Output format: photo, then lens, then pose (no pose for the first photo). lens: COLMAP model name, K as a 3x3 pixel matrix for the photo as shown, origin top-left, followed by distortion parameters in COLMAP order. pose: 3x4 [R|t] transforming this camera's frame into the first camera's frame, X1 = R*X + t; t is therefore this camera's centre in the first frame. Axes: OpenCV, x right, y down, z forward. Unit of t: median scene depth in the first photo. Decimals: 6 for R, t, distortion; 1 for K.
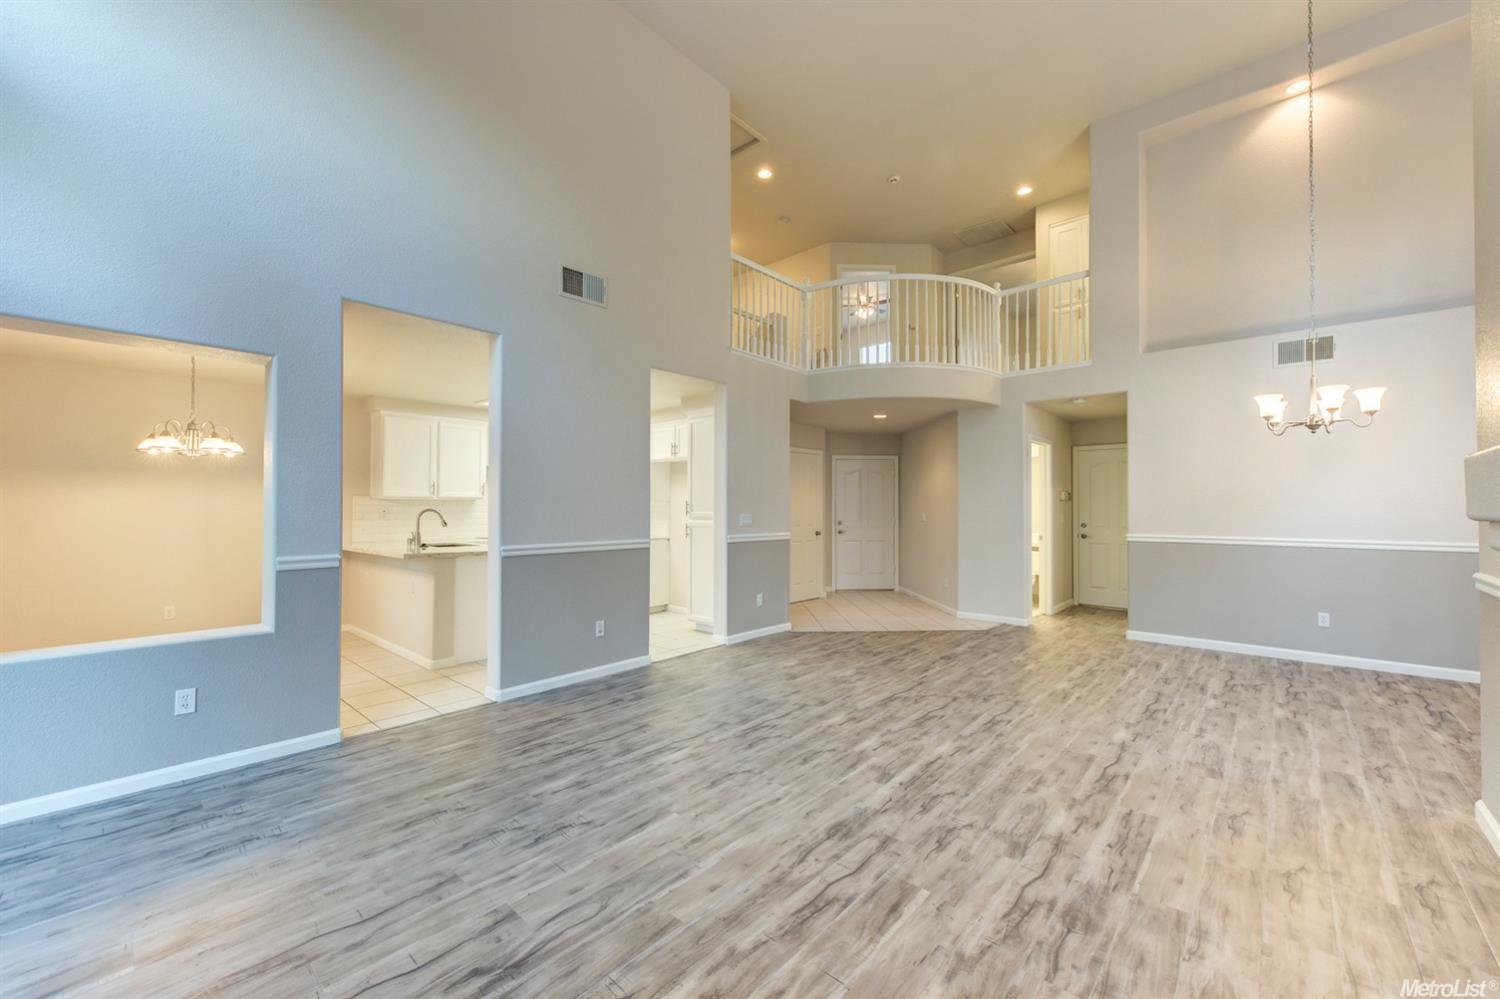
lens RADIAL K [[598.1, 0, 745.9], [0, 598.1, 504.4], [0, 0, 1]] dist [0.001660, 0.000245]
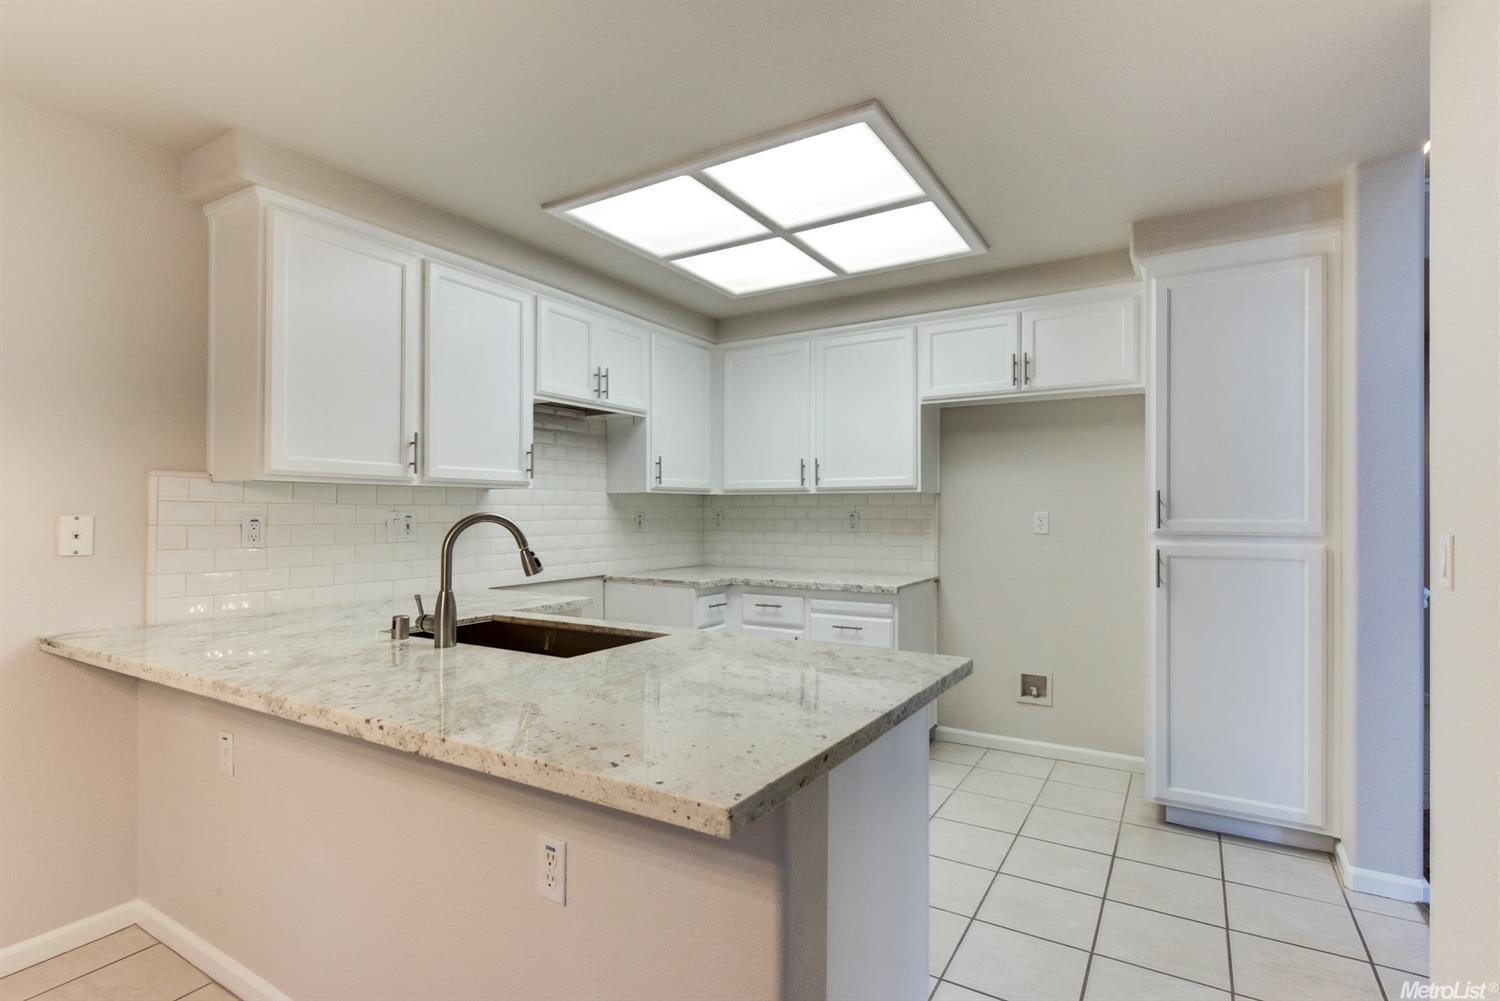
lens RADIAL K [[716.4, 0, 750.0], [0, 716.4, 500.5], [0, 0, 1]] dist [0.001294, -0.000014]
pose [[0.985704, 0.001217, 0.168483, -0.781209], [0.001140, 0.999903, -0.013893, 0.013162], [-0.168483, 0.013887, 0.985607, 1.103099]]
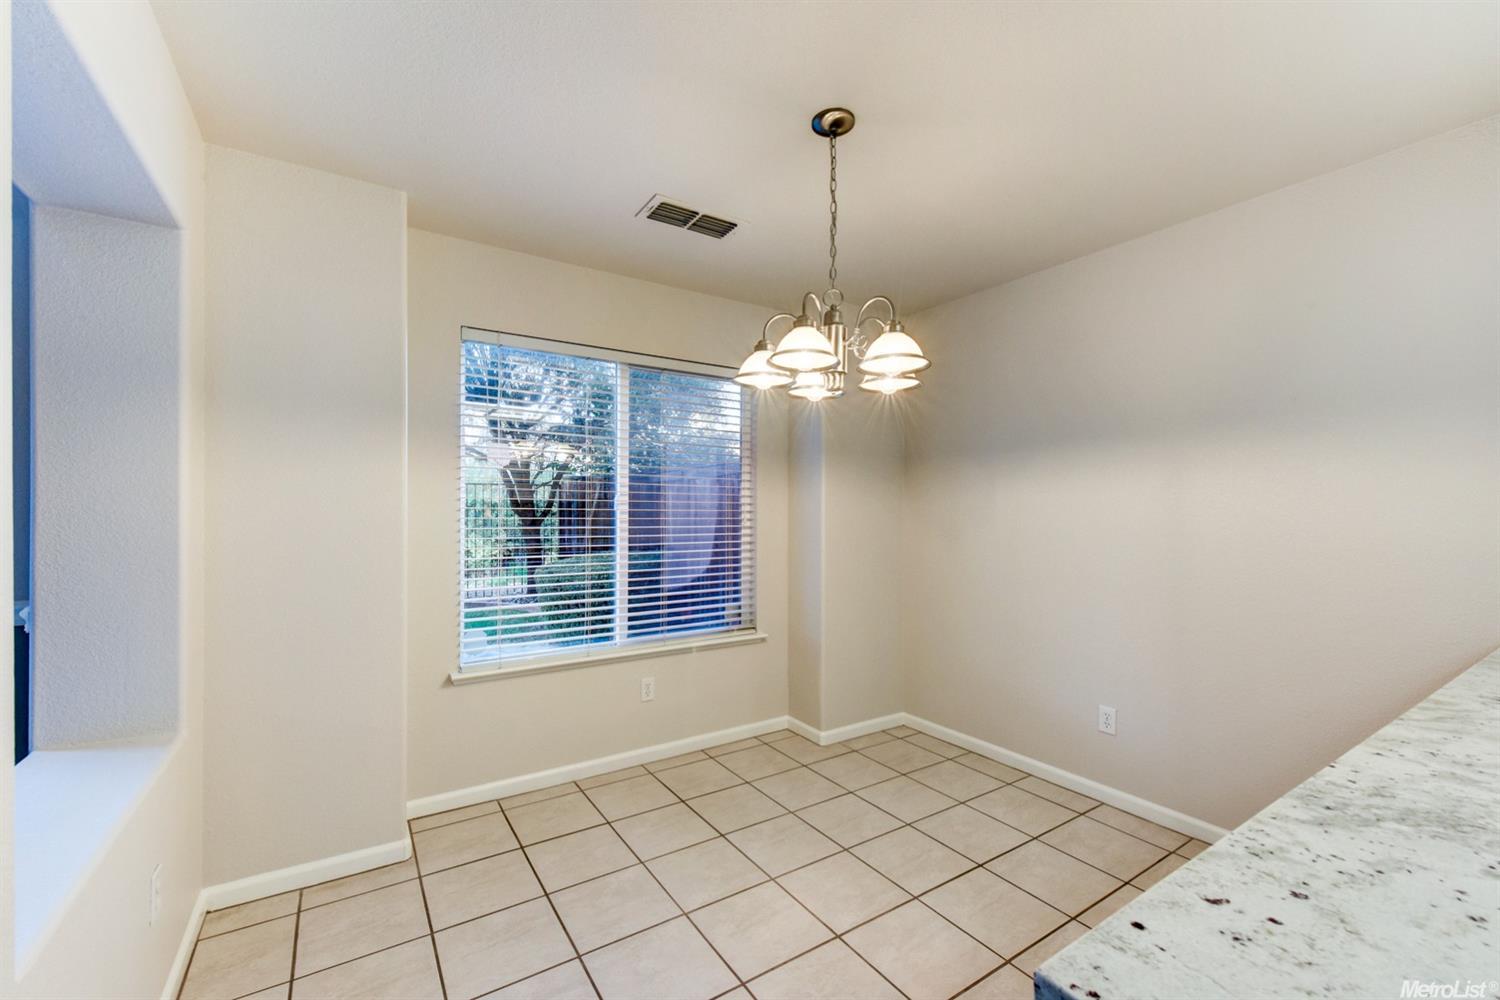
lens RADIAL K [[598.1, 0, 745.9], [0, 598.1, 504.9], [0, 0, 1]] dist [0.001660, 0.000245]
pose [[-0.262752, -0.006928, -0.964838, -0.615309], [-0.000085, 0.999974, -0.007157, 0.011553], [0.964863, -0.001798, -0.262746, 1.300330]]
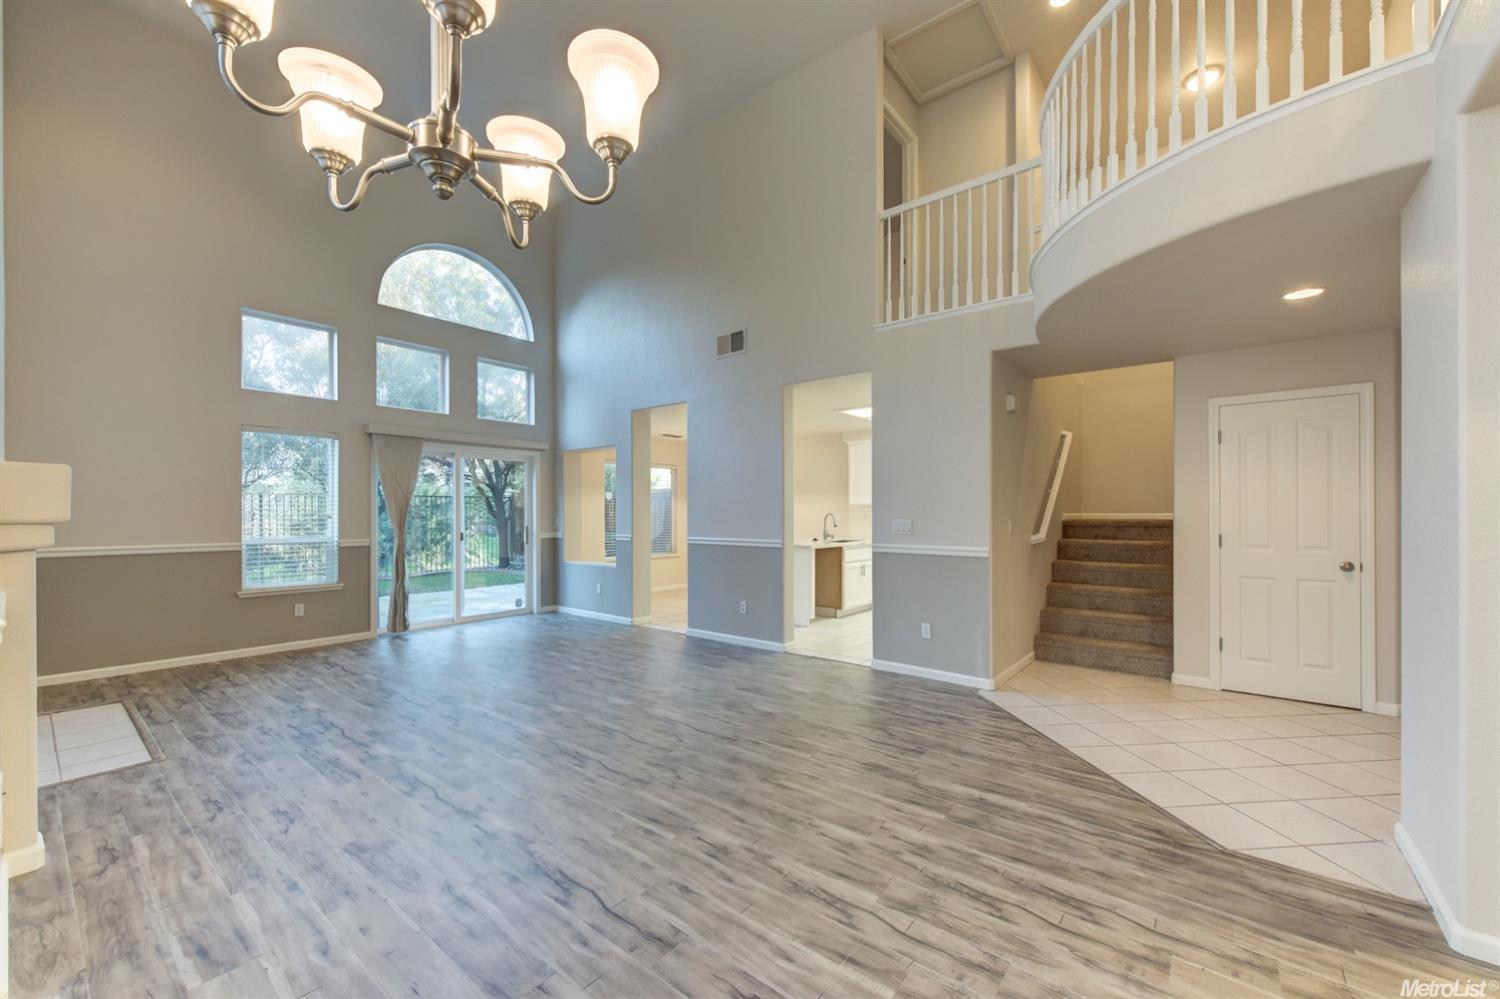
lens RADIAL K [[598.1, 0, 745.9], [0, 598.1, 504.4], [0, 0, 1]] dist [0.001660, 0.000245]
pose [[0.047121, -0.012819, -0.998807, 1.377079], [0.005547, 0.999906, -0.012572, 0.007550], [0.998874, -0.004948, 0.047188, 1.271002]]
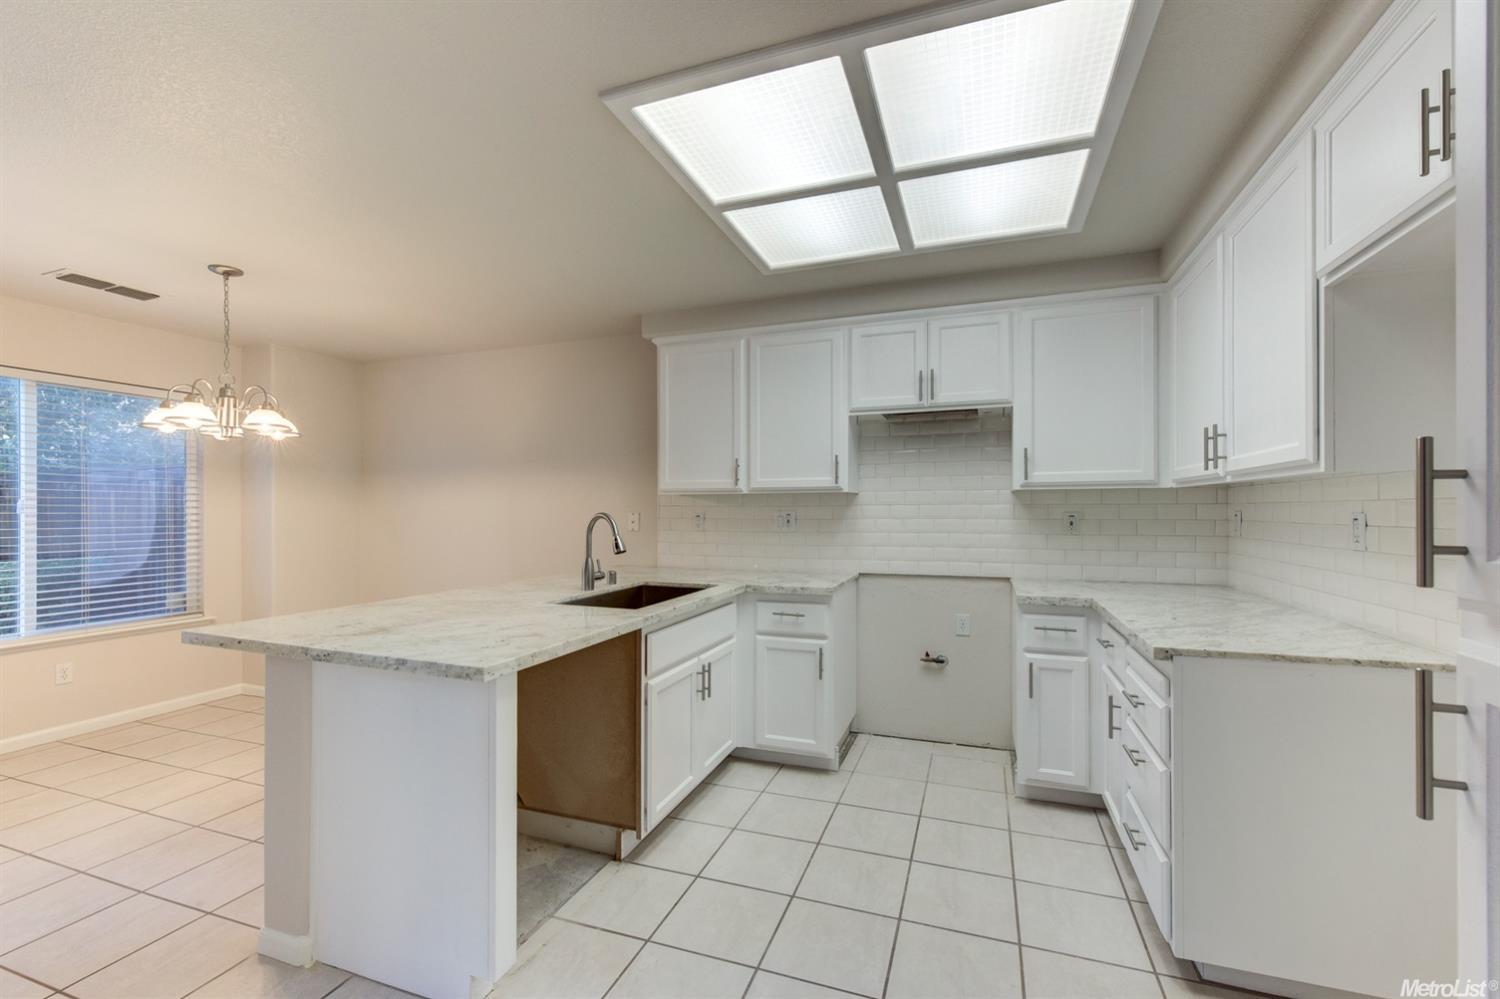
lens RADIAL K [[604.6, 0, 759.0], [0, 604.6, 508.2], [0, 0, 1]] dist [0.000469, 0.000097]
pose [[0.391073, -0.002380, -0.920357, -0.093068], [0.003510, 0.999993, -0.001094, 0.010064], [0.920353, -0.002803, 0.391078, 1.577611]]
